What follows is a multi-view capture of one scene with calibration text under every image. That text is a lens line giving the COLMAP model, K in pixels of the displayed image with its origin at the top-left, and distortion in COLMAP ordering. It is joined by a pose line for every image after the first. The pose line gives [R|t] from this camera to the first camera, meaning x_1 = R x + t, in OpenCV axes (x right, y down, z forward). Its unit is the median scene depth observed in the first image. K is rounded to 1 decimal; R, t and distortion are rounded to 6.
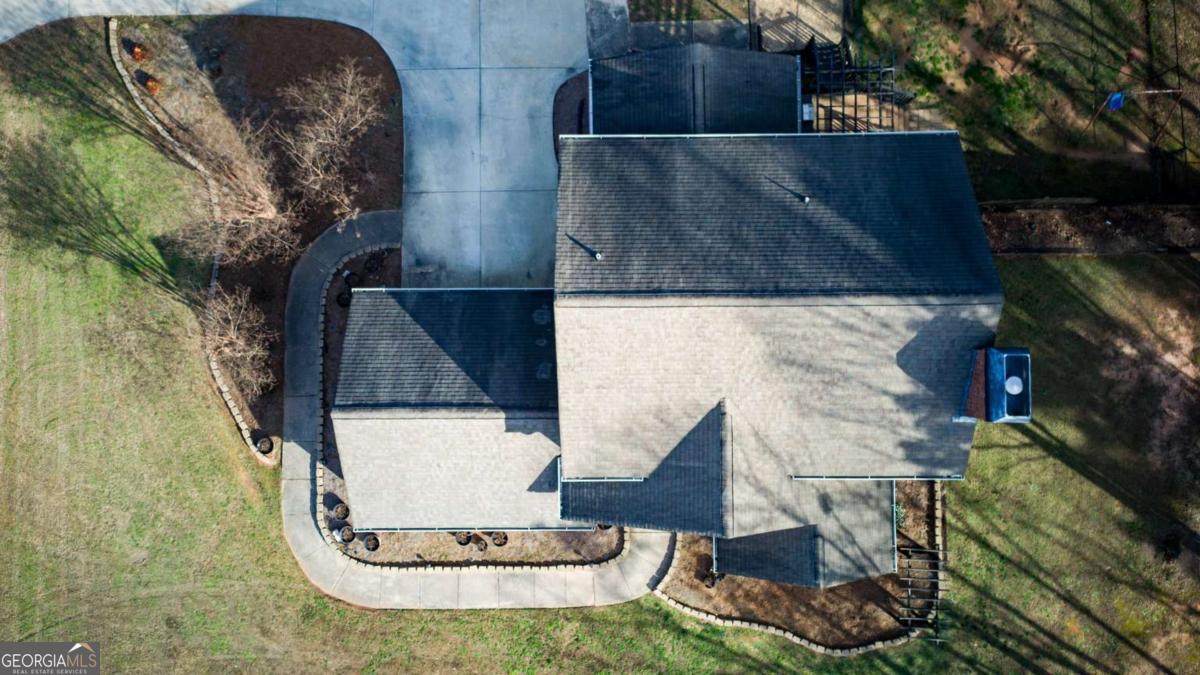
lens RADIAL K [[969.6, 0, 600.0], [0, 969.6, 337.5], [0, 0, 1]] dist [0.044399, -0.003086]
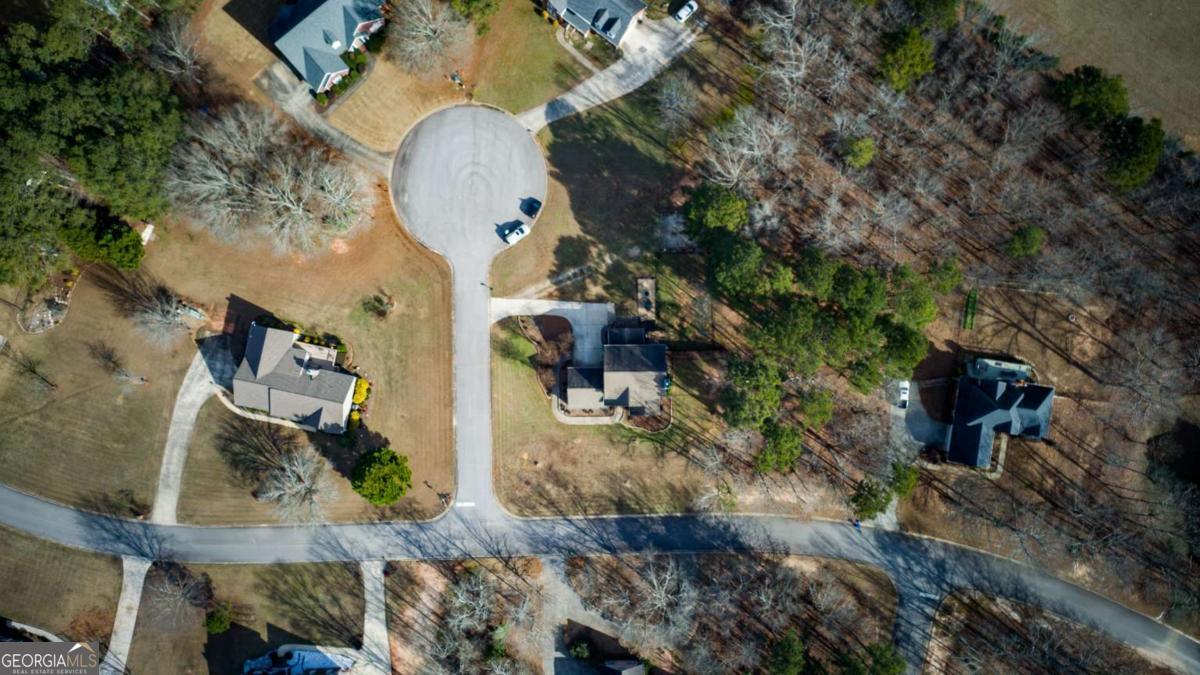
lens RADIAL K [[969.6, 0, 600.0], [0, 969.6, 337.5], [0, 0, 1]] dist [0.044399, -0.003086]
pose [[0.999996, -0.002908, -0.000069, -0.057543], [0.002908, 0.999995, 0.001155, -0.222826], [0.000066, -0.001156, 0.999999, -4.521034]]
